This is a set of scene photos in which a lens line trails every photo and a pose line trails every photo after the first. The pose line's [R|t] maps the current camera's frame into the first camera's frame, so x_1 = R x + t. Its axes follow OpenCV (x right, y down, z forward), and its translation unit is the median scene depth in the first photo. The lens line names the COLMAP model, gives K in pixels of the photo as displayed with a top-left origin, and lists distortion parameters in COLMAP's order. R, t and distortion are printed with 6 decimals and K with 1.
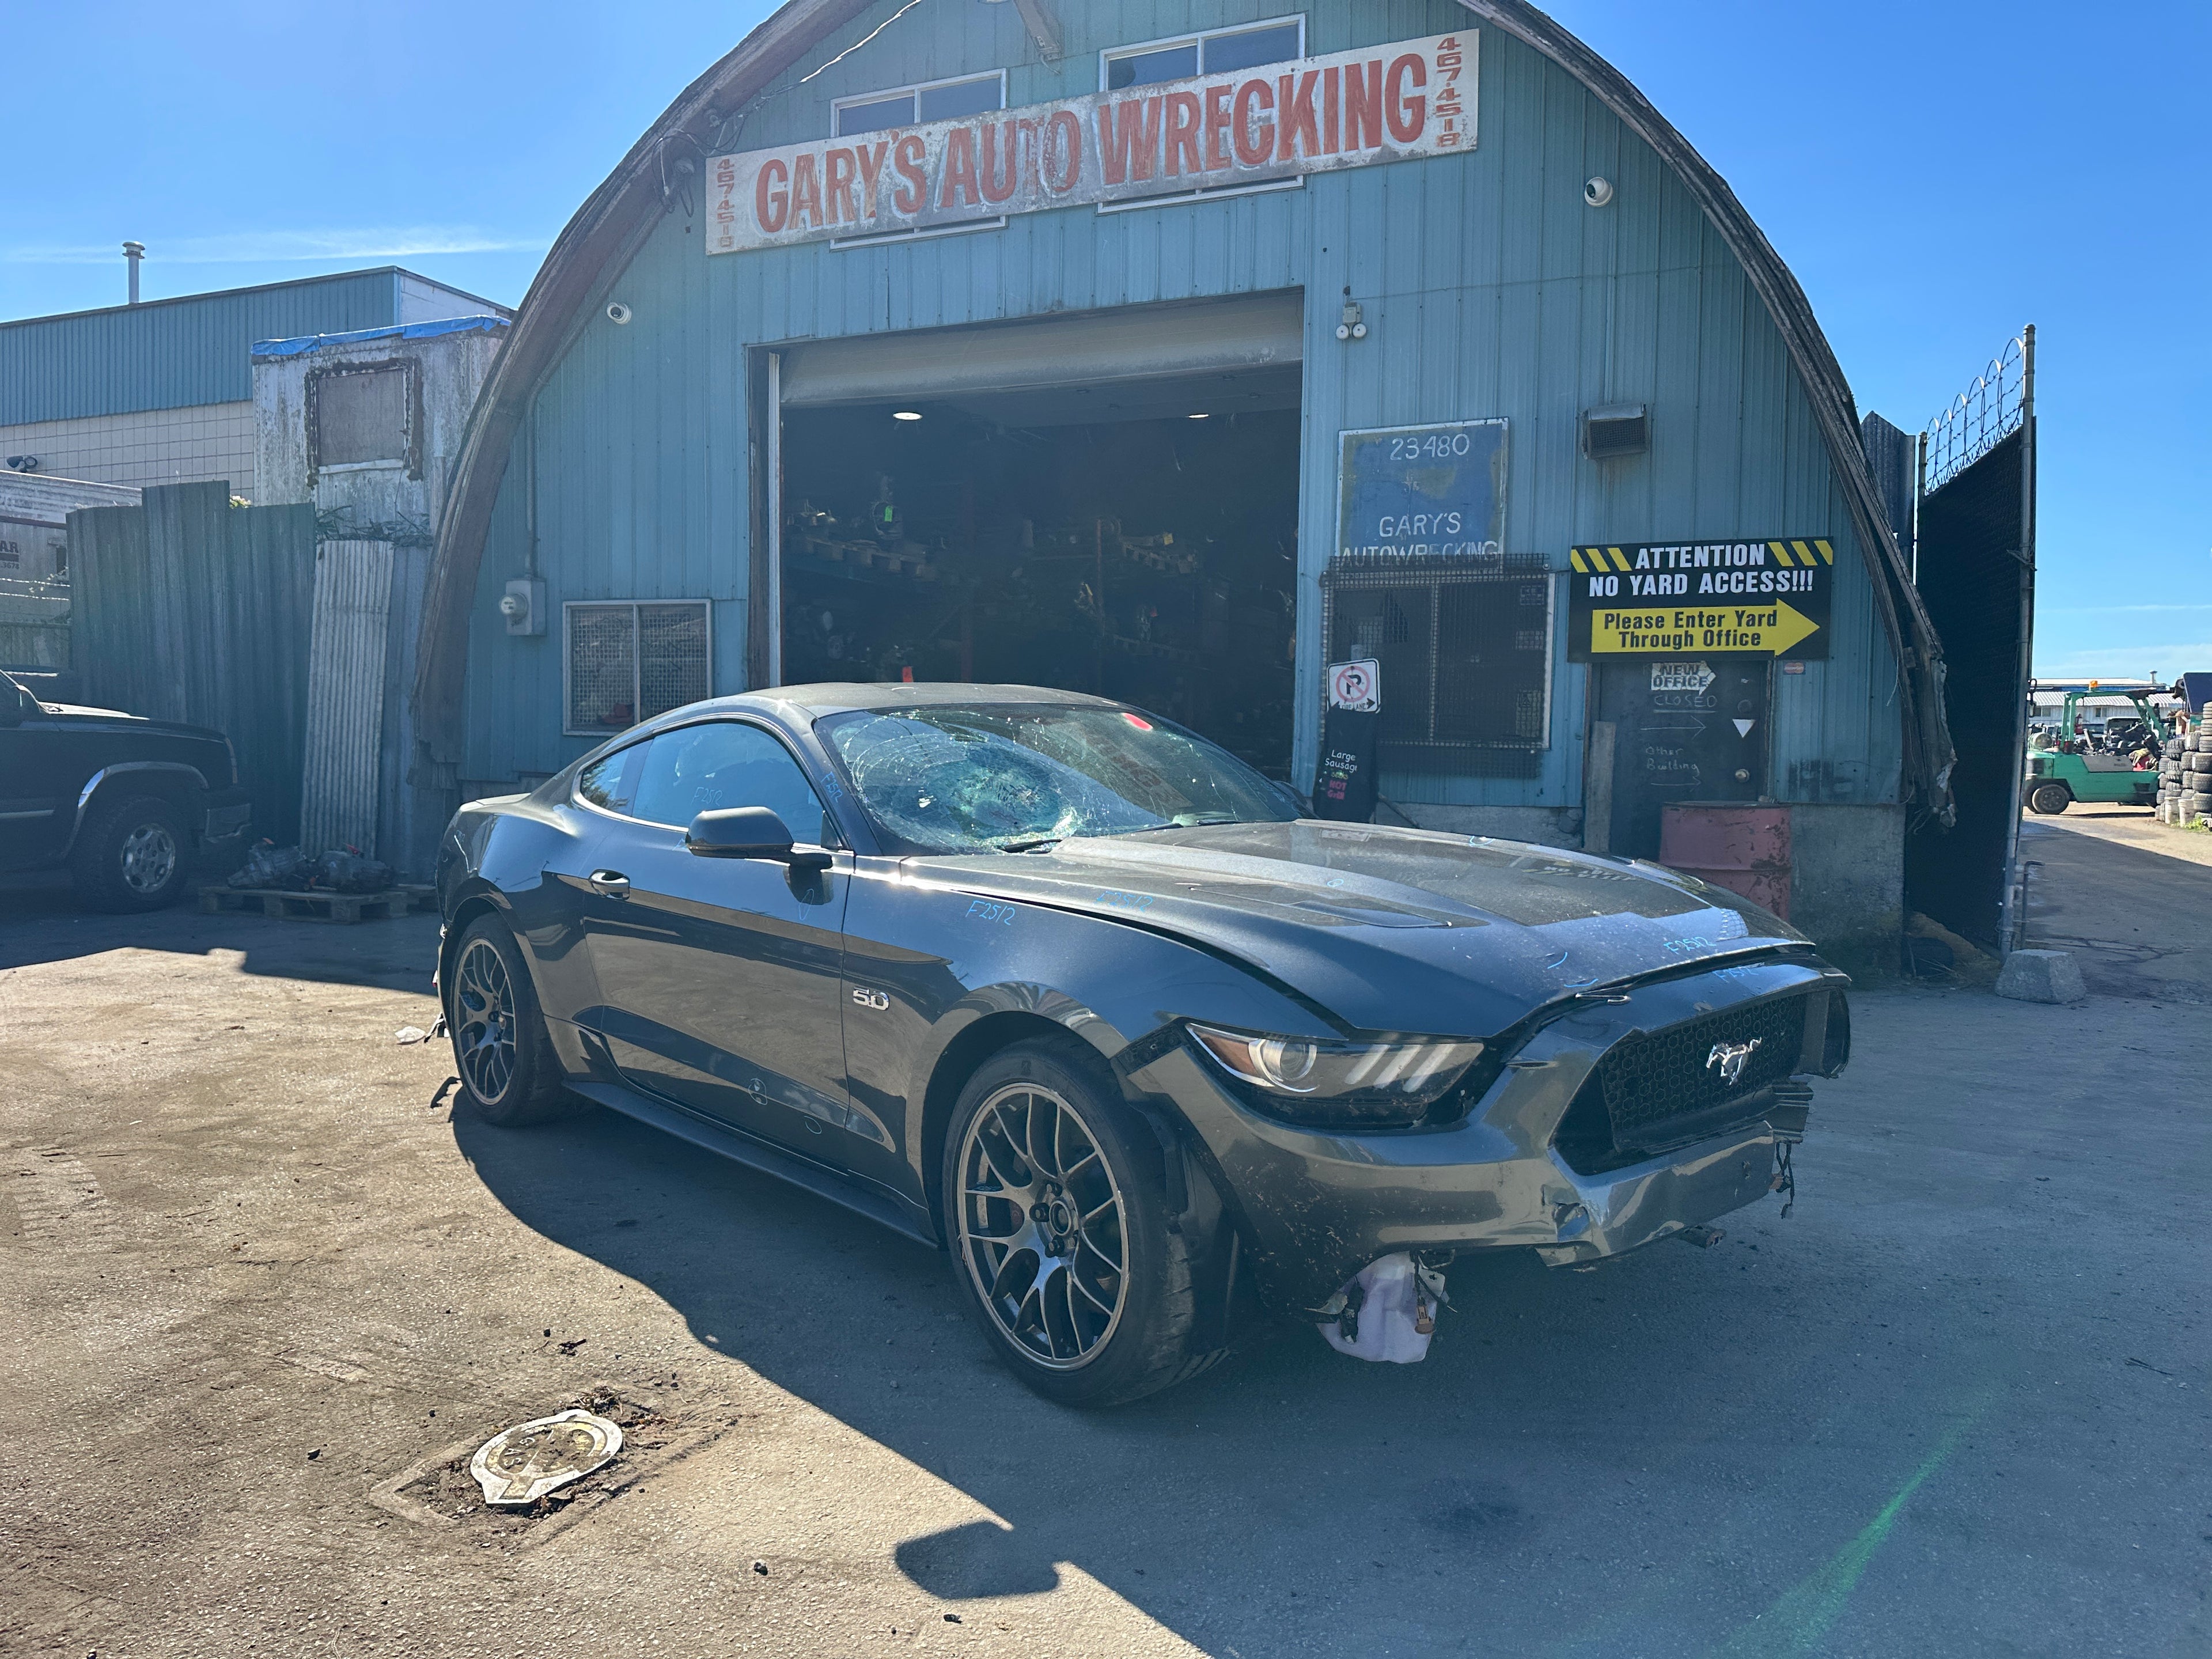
lens RADIAL K [[1541.3, 0, 1123.8], [0, 1541.3, 802.6], [0, 0, 1]] dist [0.087845, -0.144915]
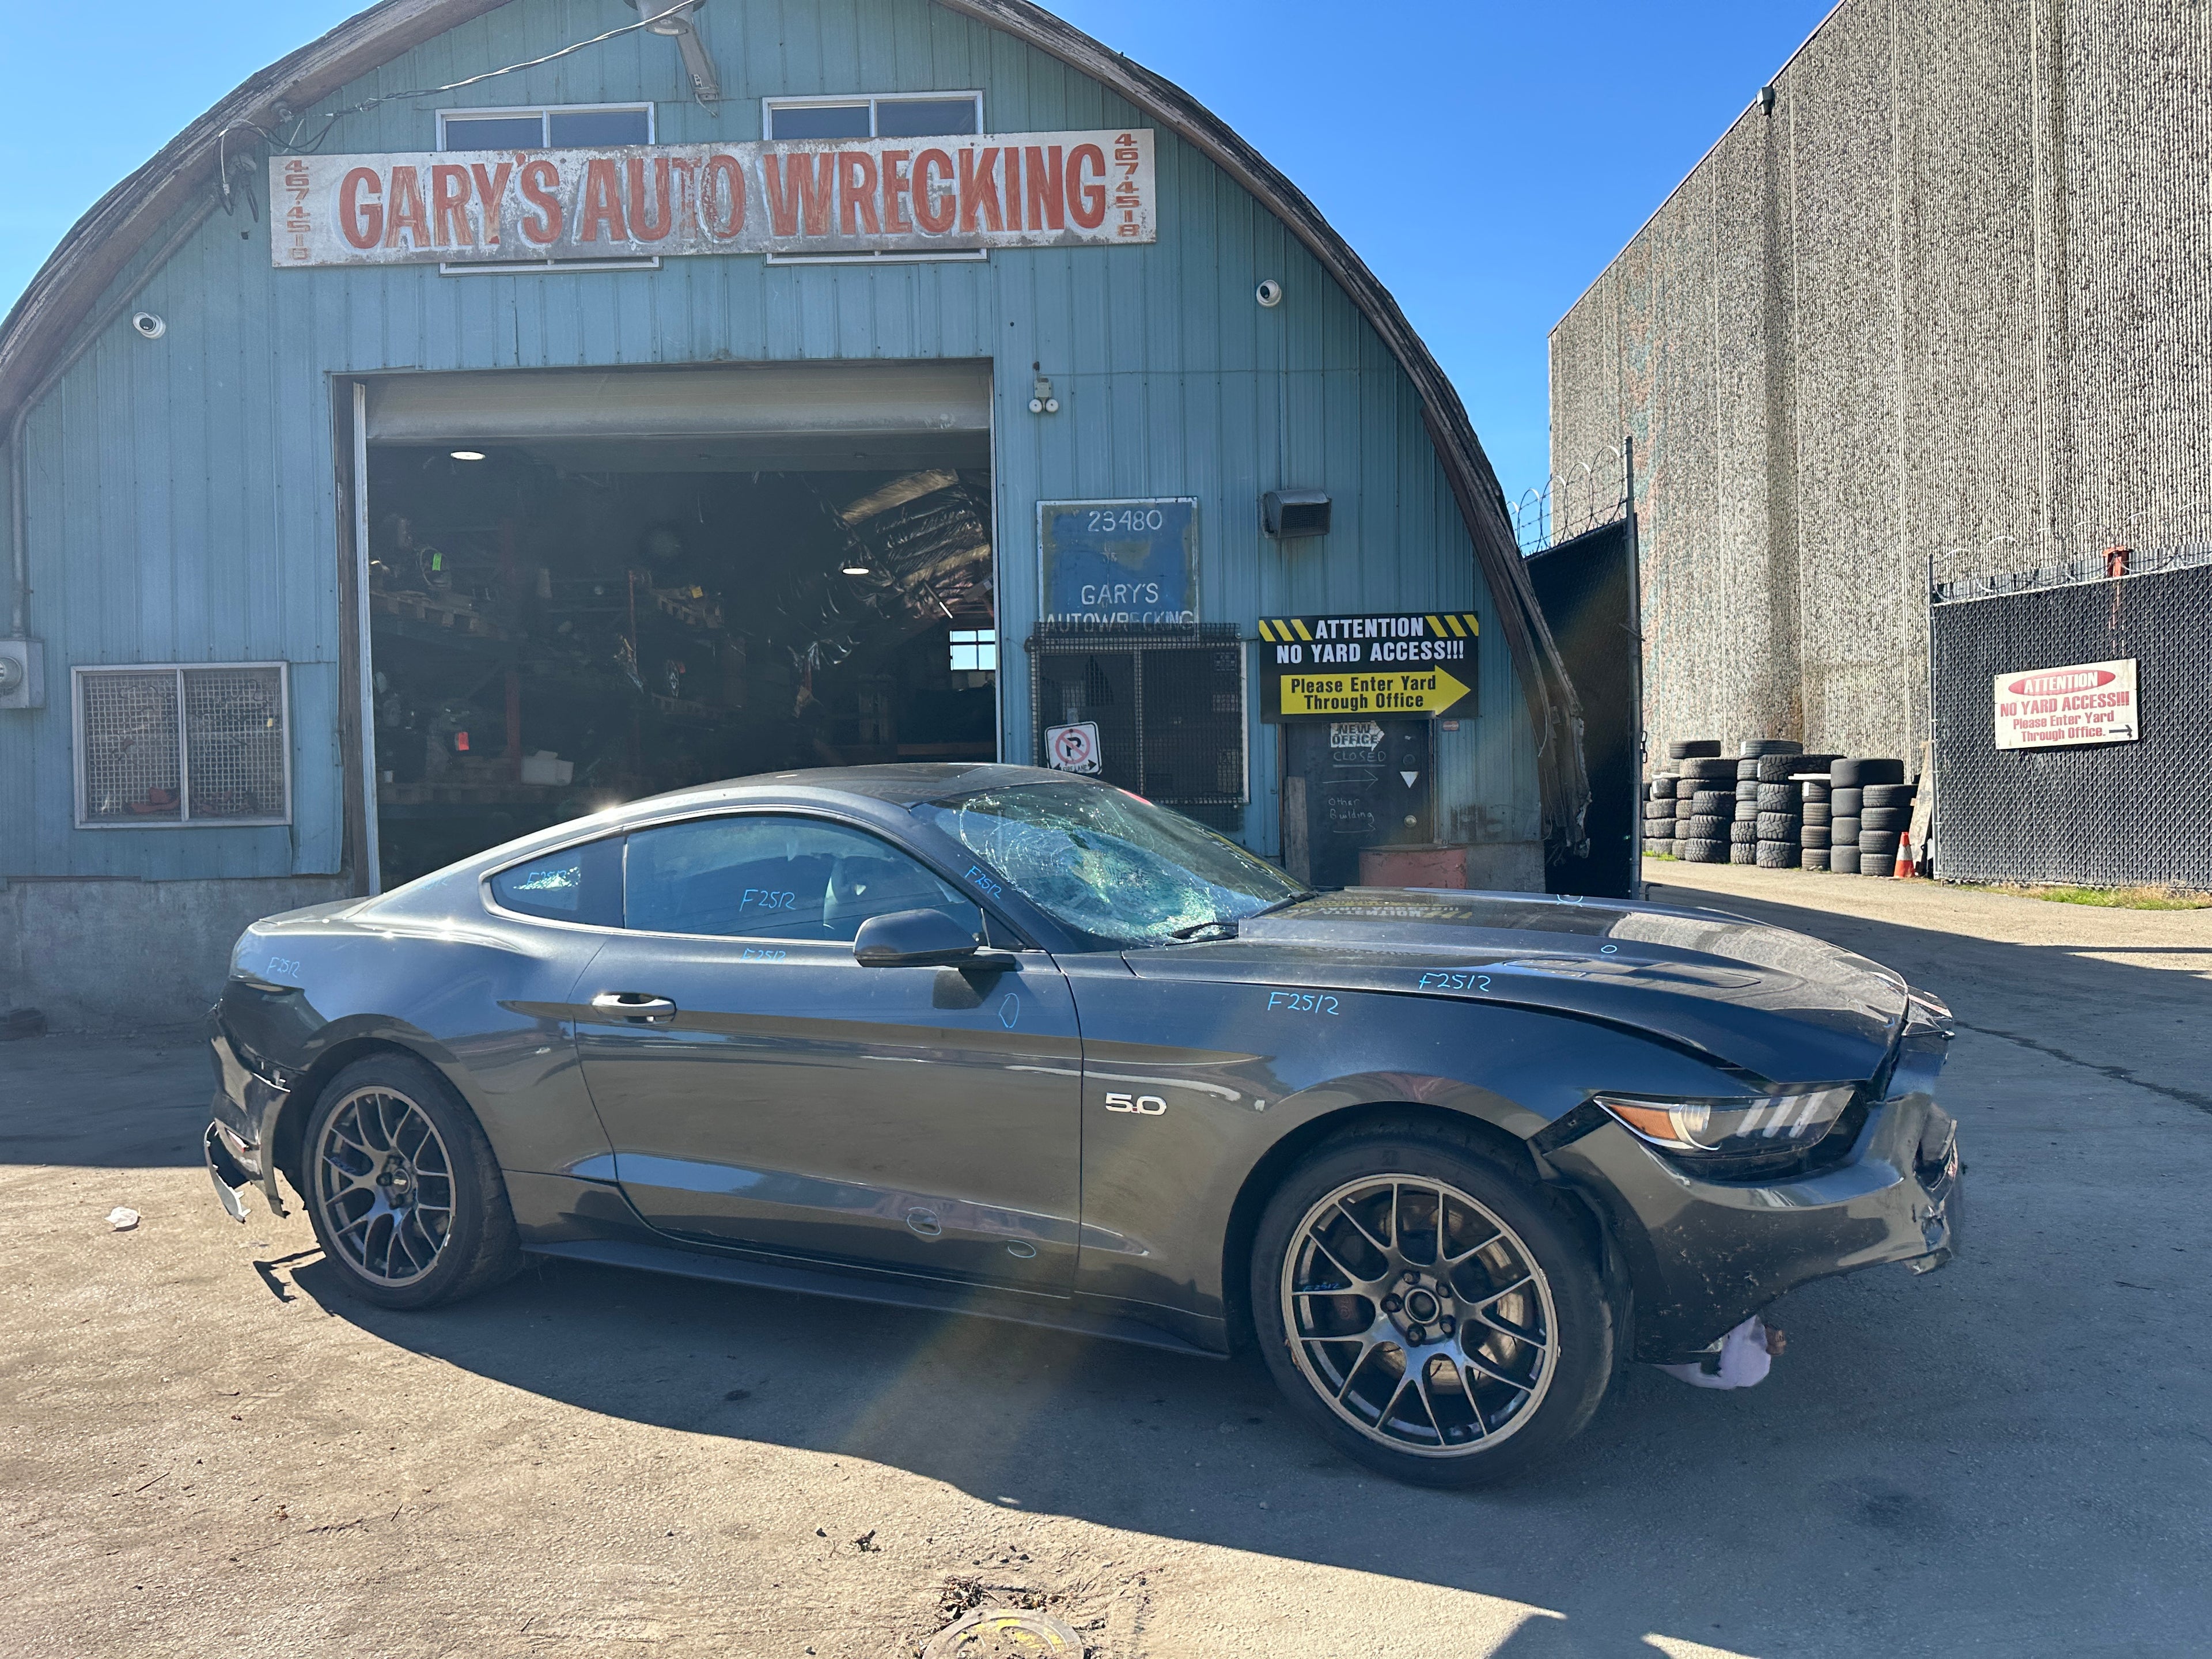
lens RADIAL K [[1522.6, 0, 1121.5], [0, 1522.6, 828.9], [0, 0, 1]] dist [0.066381, -0.085167]
pose [[0.926662, -0.043714, 0.373345, -0.198901], [0.049332, 0.998767, -0.005501, -0.015598], [-0.372644, 0.023516, 0.927676, 0.049316]]
